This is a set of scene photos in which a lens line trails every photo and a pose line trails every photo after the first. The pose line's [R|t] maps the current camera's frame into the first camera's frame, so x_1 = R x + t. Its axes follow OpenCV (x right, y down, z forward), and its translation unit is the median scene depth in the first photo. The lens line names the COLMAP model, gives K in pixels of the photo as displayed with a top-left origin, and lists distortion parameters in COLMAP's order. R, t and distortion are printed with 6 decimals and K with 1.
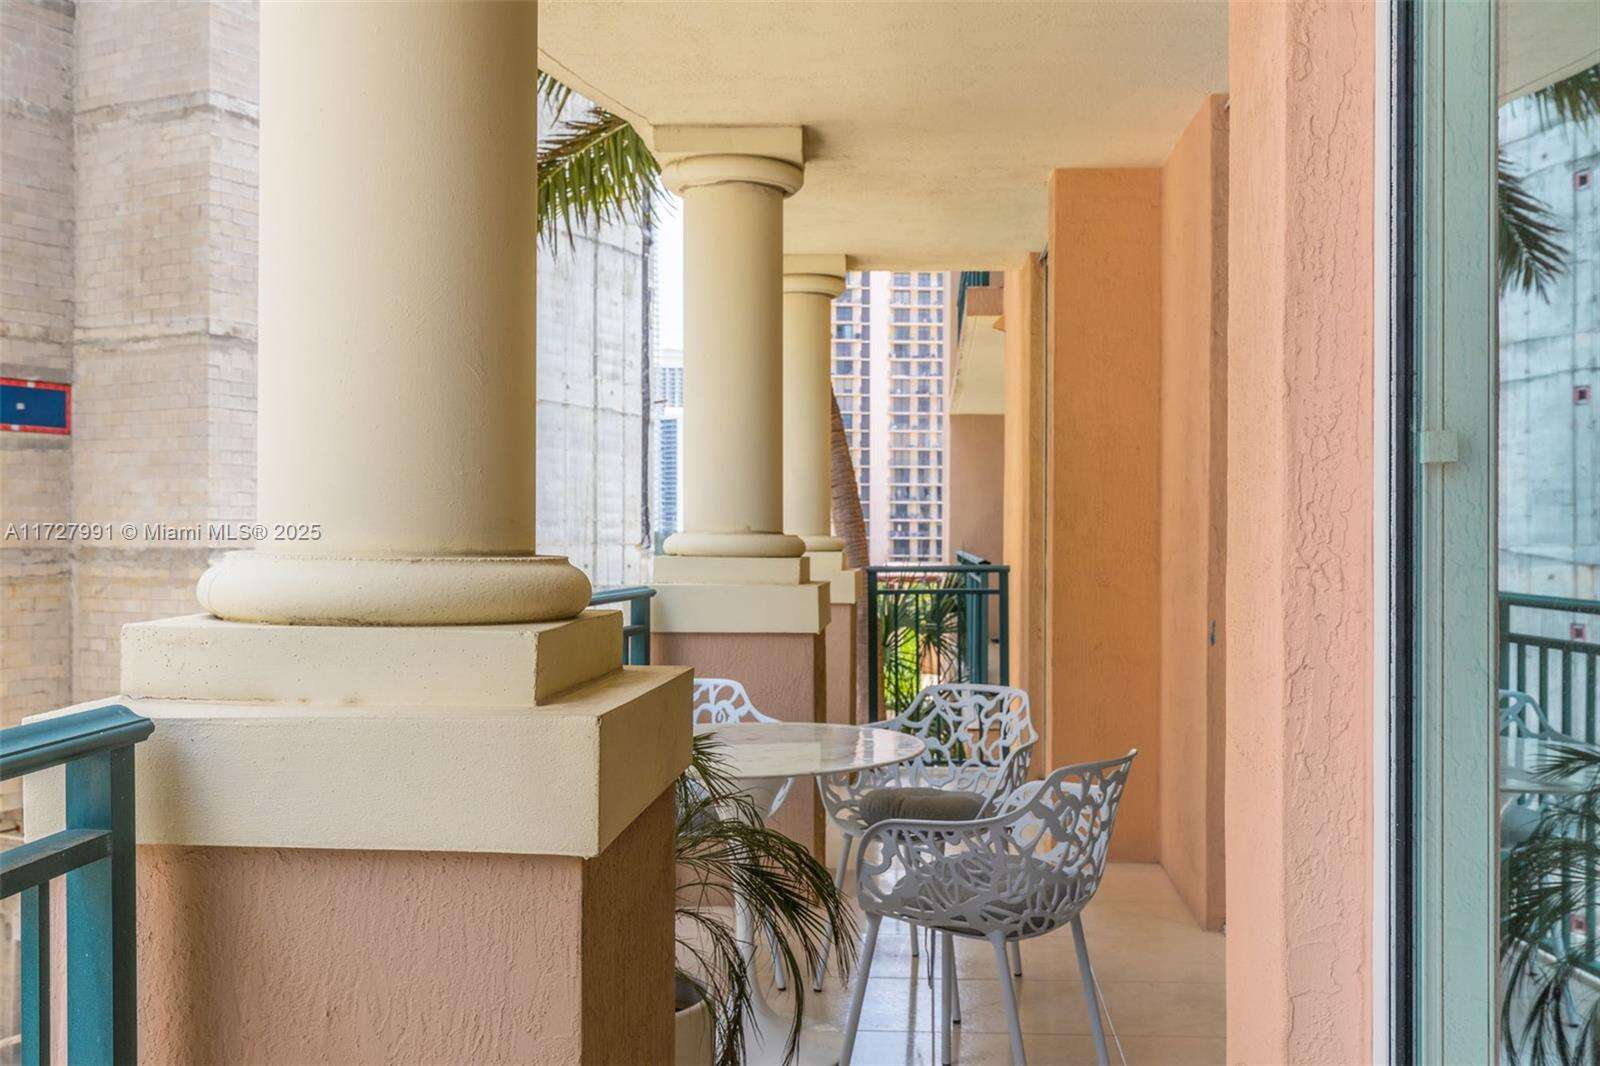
lens RADIAL K [[1563.7, 0, 823.6], [0, 1563.7, 530.7], [0, 0, 1]] dist [0.003282, 0.001243]
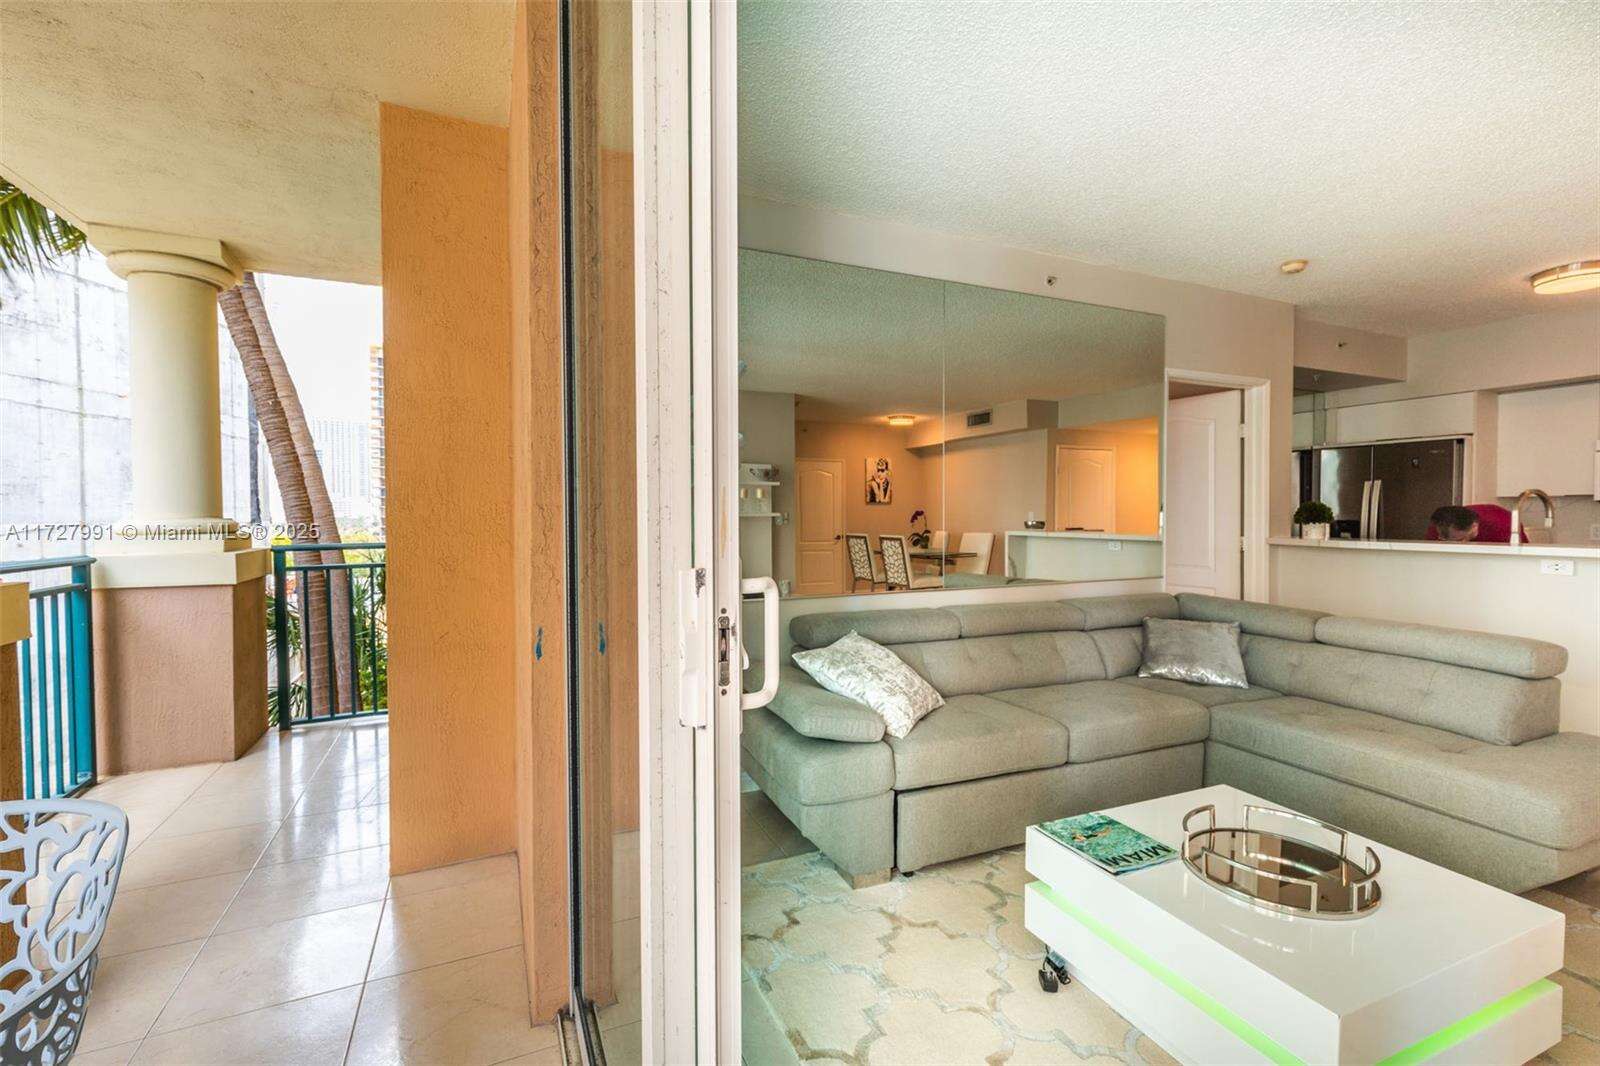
lens RADIAL K [[728.1, 0, 798.7], [0, 728.1, 513.9], [0, 0, 1]] dist [-0.000696, -0.000116]
pose [[0.889480, -0.009823, 0.456869, 0.189993], [0.008237, 0.999951, 0.005463, 0.000799], [-0.456900, -0.001095, 0.889517, 0.592758]]
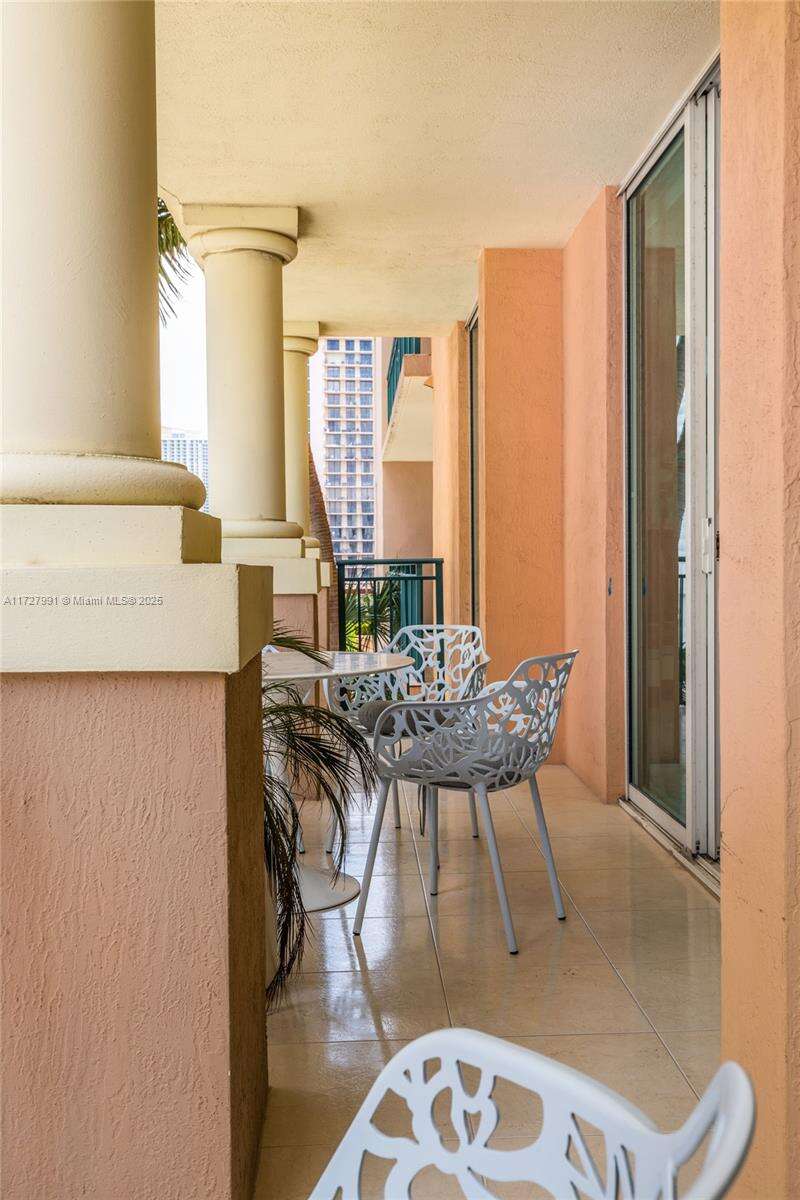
lens RADIAL K [[1172.8, 0, 403.3], [0, 1172.8, 602.3], [0, 0, 1]] dist [0.003282, 0.001243]
pose [[0.993797, -0.016301, 0.110012, -0.040026], [0.012880, 0.999413, 0.031734, 0.042343], [-0.110465, -0.030120, 0.993423, 0.005594]]
